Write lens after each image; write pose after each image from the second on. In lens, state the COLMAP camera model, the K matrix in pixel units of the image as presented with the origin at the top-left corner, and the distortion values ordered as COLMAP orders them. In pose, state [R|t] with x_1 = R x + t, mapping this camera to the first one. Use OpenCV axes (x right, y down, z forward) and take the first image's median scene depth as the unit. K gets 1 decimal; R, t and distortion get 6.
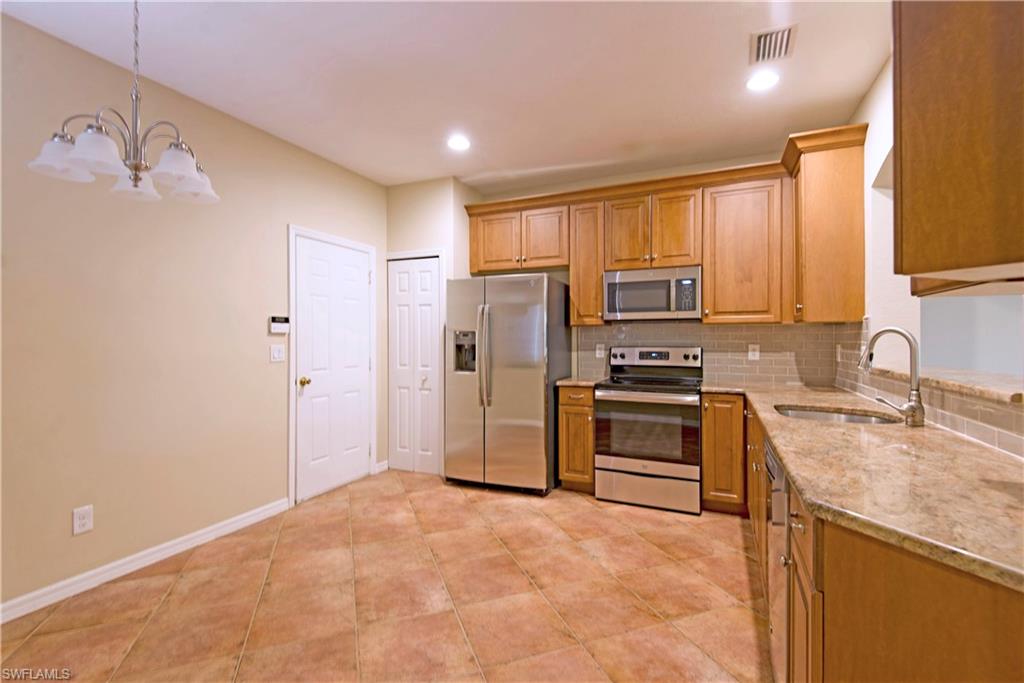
lens RADIAL K [[436.6, 0, 512.0], [0, 436.6, 341.5], [0, 0, 1]] dist [0.036732, -0.000075]
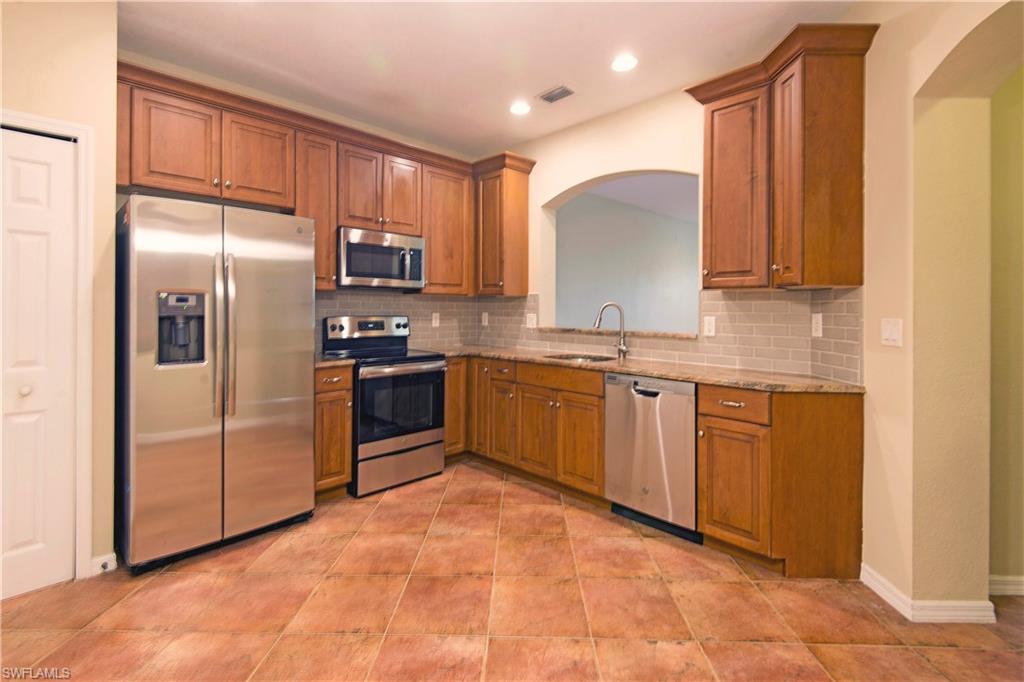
lens RADIAL K [[493.3, 0, 513.8], [0, 493.3, 310.0], [0, 0, 1]] dist [0.015771, -0.001292]
pose [[0.368106, -0.000090, 0.929784, -0.622245], [0.000056, 1.000000, 0.000075, -0.001400], [-0.929784, 0.000025, 0.368106, 0.397701]]
